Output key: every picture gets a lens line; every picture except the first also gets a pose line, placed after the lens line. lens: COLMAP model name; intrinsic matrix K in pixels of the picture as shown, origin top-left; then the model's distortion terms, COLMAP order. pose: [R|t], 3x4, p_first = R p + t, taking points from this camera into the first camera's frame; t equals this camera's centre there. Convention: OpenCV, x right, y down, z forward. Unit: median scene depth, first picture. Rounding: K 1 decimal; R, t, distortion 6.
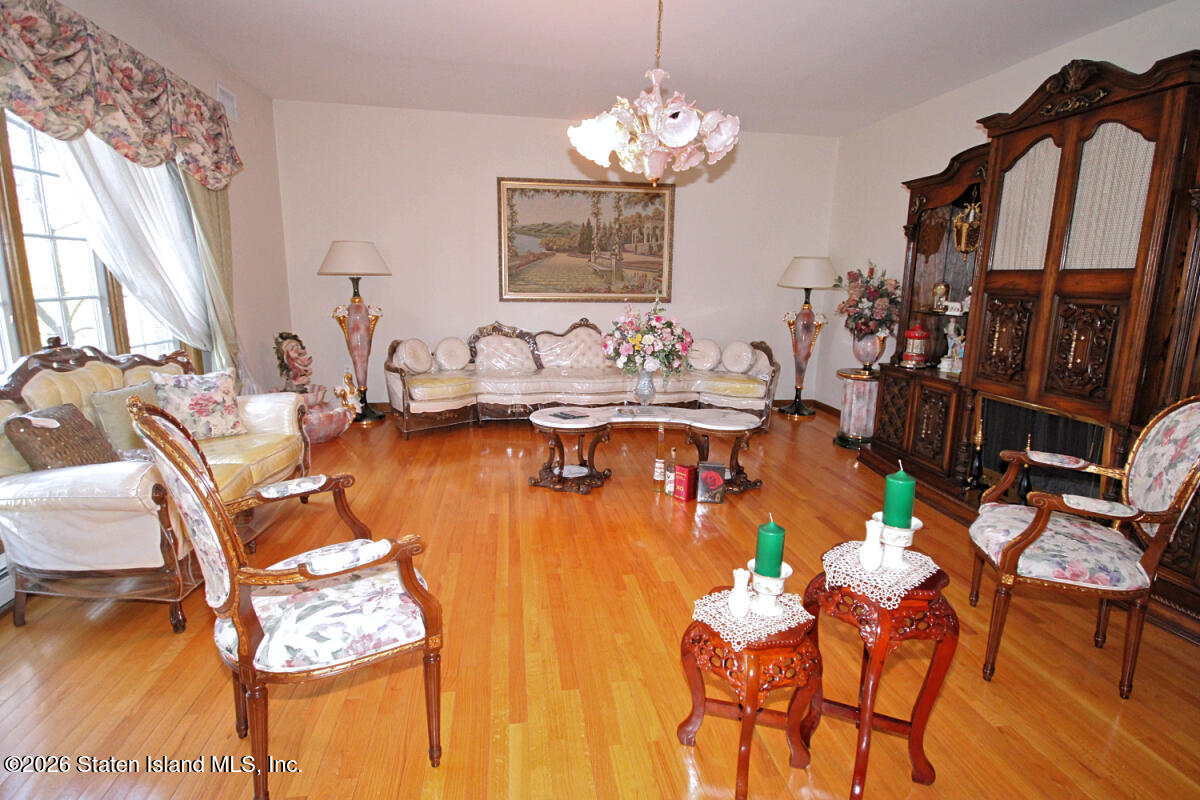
lens RADIAL K [[588.9, 0, 603.5], [0, 588.9, 392.6], [0, 0, 1]] dist [0.008875, -0.007701]
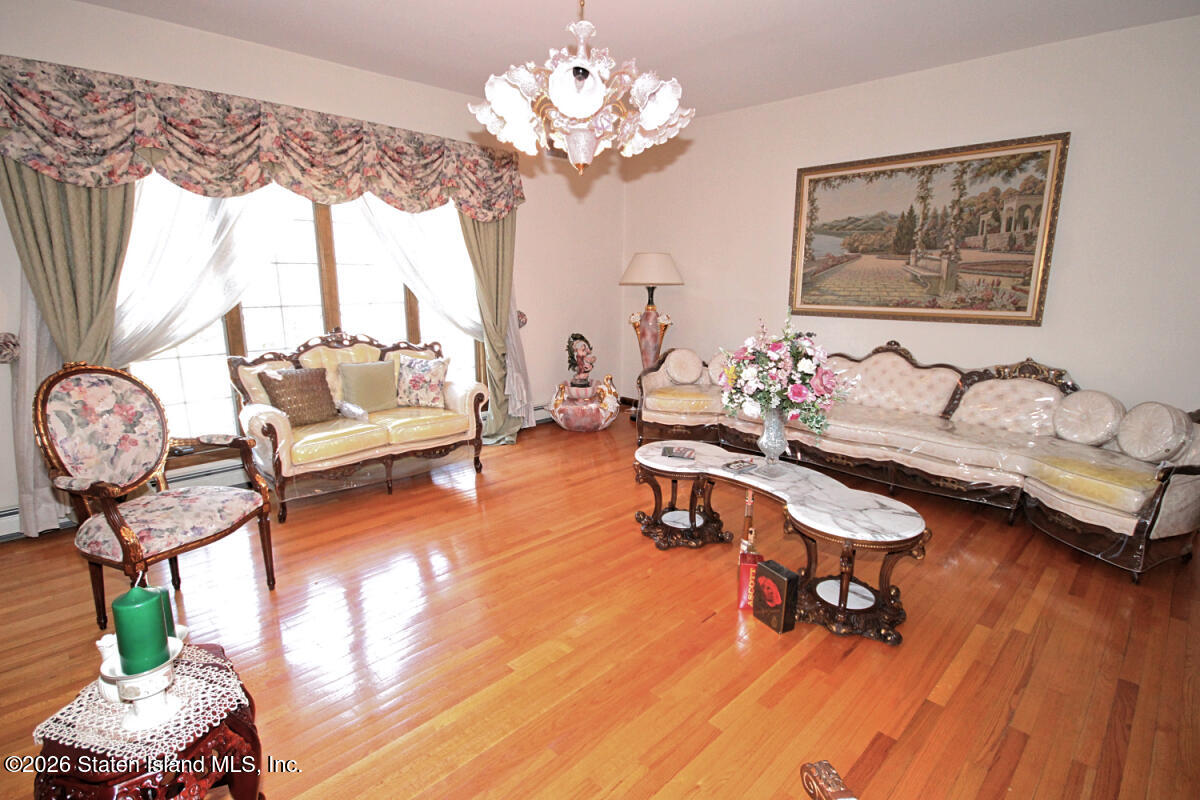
lens RADIAL K [[588.9, 0, 604.9], [0, 588.9, 401.6], [0, 0, 1]] dist [0.008875, -0.007701]
pose [[0.590251, 0.154364, -0.792322, 0.365635], [-0.148547, 0.985554, 0.081348, -0.058964], [0.793434, 0.069682, 0.604655, 0.273444]]
